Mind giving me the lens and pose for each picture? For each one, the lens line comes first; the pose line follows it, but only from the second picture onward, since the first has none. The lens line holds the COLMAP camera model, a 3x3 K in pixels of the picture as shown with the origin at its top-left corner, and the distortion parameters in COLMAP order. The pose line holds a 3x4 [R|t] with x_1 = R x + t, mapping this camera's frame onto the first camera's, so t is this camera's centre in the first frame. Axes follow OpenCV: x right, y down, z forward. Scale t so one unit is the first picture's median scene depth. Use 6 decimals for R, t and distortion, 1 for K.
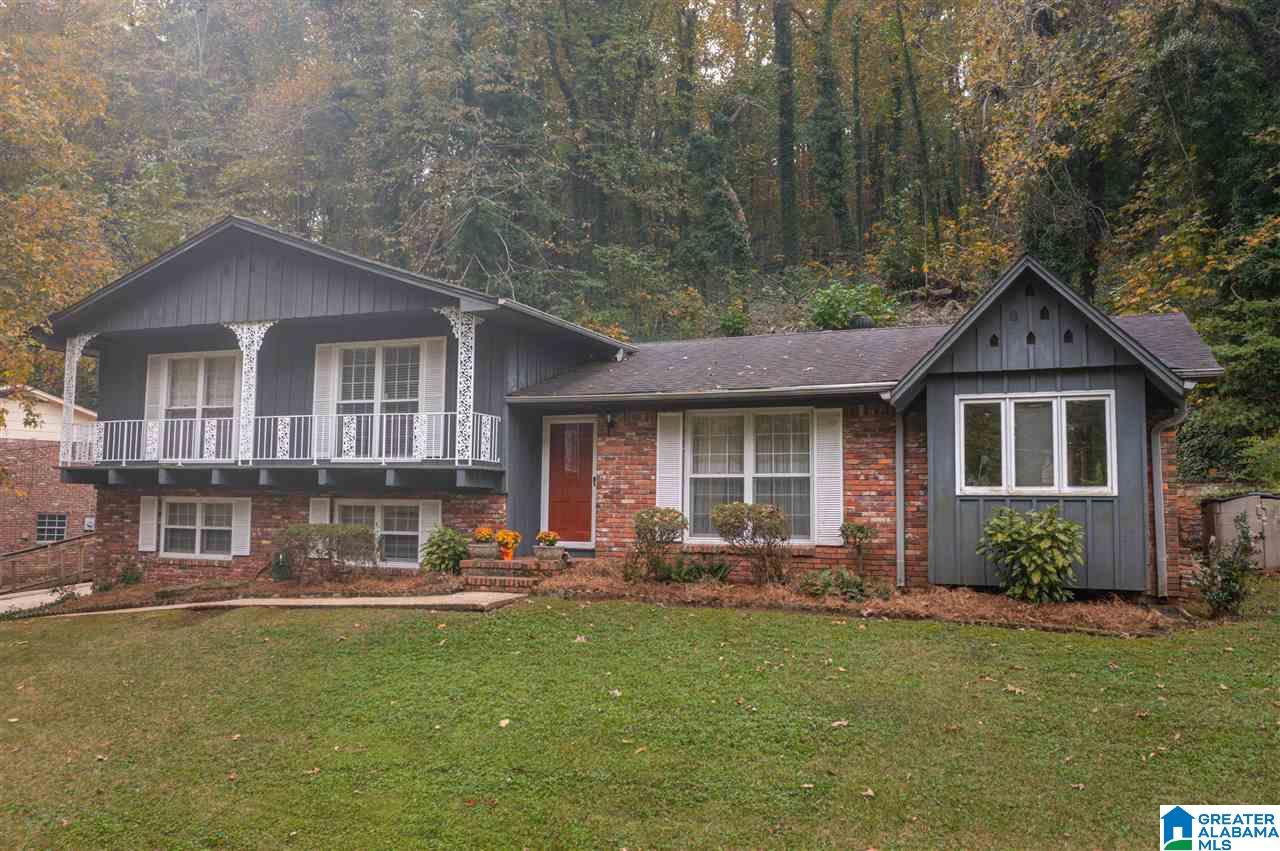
lens RADIAL K [[1128.6, 0, 640.0], [0, 1128.6, 425.5], [0, 0, 1]] dist [-0.003567, -0.000185]
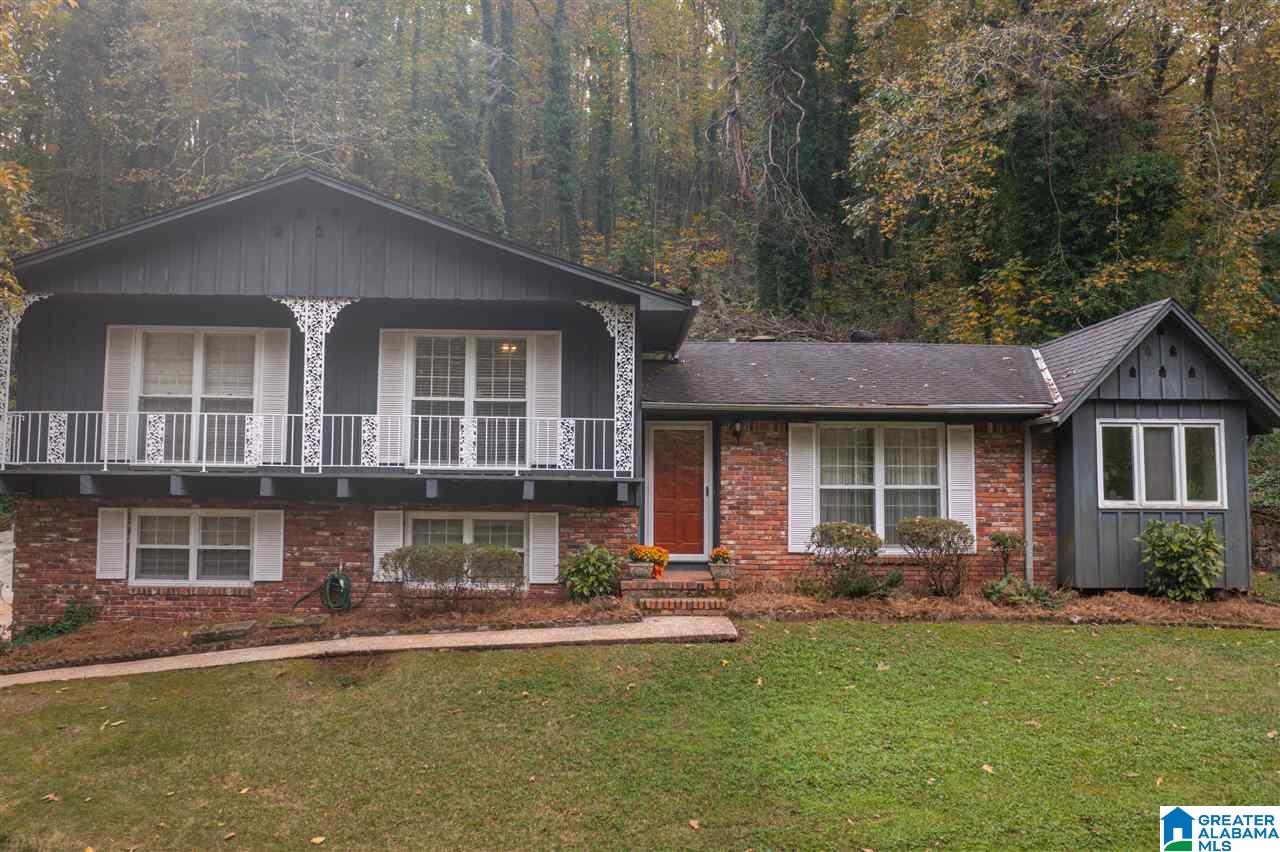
lens RADIAL K [[1073.2, 0, 684.6], [0, 1073.2, 424.9], [0, 0, 1]] dist [-0.009180, -0.002383]
pose [[0.897060, 0.020353, 0.441440, -0.487503], [-0.030875, 0.999384, 0.016665, -0.022760], [-0.440829, -0.028579, 0.897136, 0.198258]]
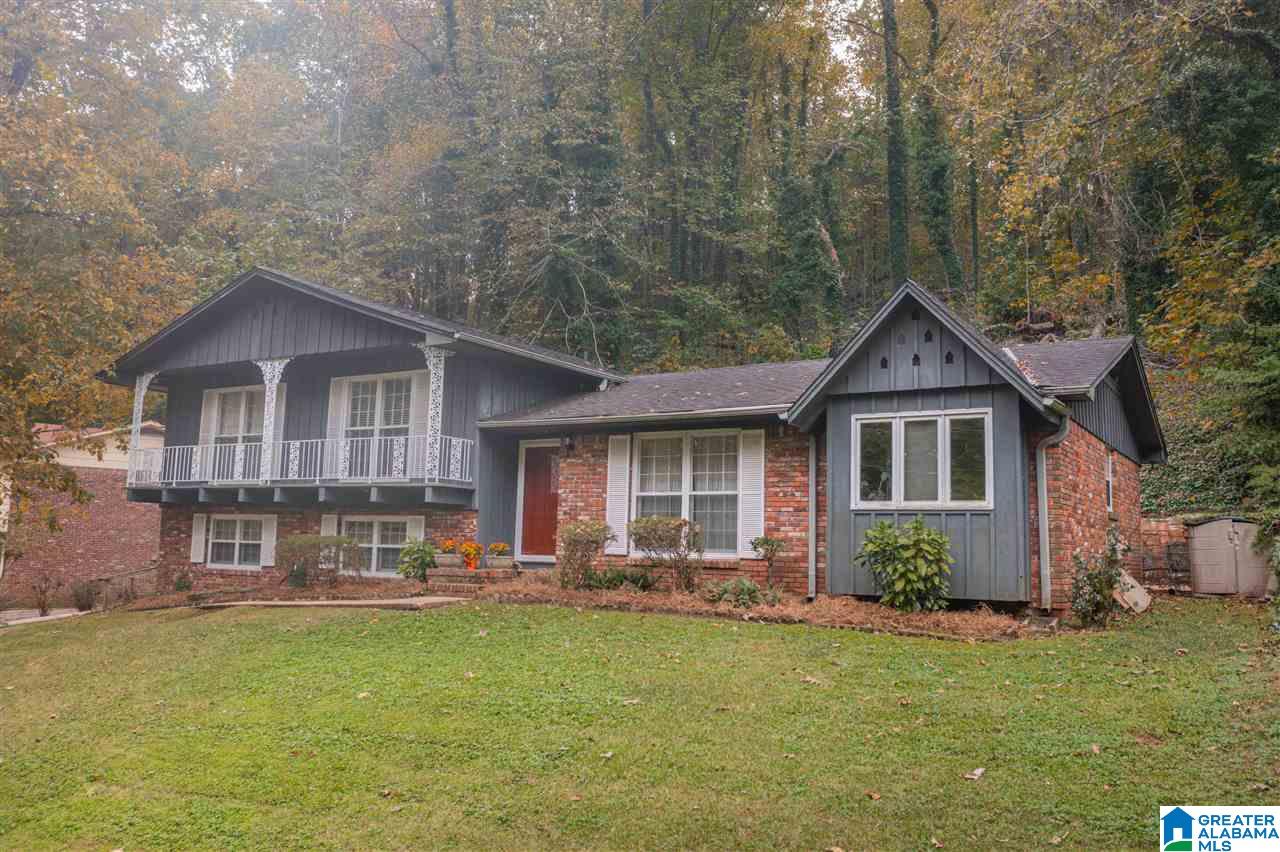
lens RADIAL K [[1130.1, 0, 642.3], [0, 1130.1, 409.7], [0, 0, 1]] dist [0.003044, -0.003233]
pose [[0.987186, -0.007511, -0.159395, 0.223044], [-0.001050, 0.998564, -0.053557, 0.022032], [0.159568, 0.053038, 0.985761, -0.068112]]
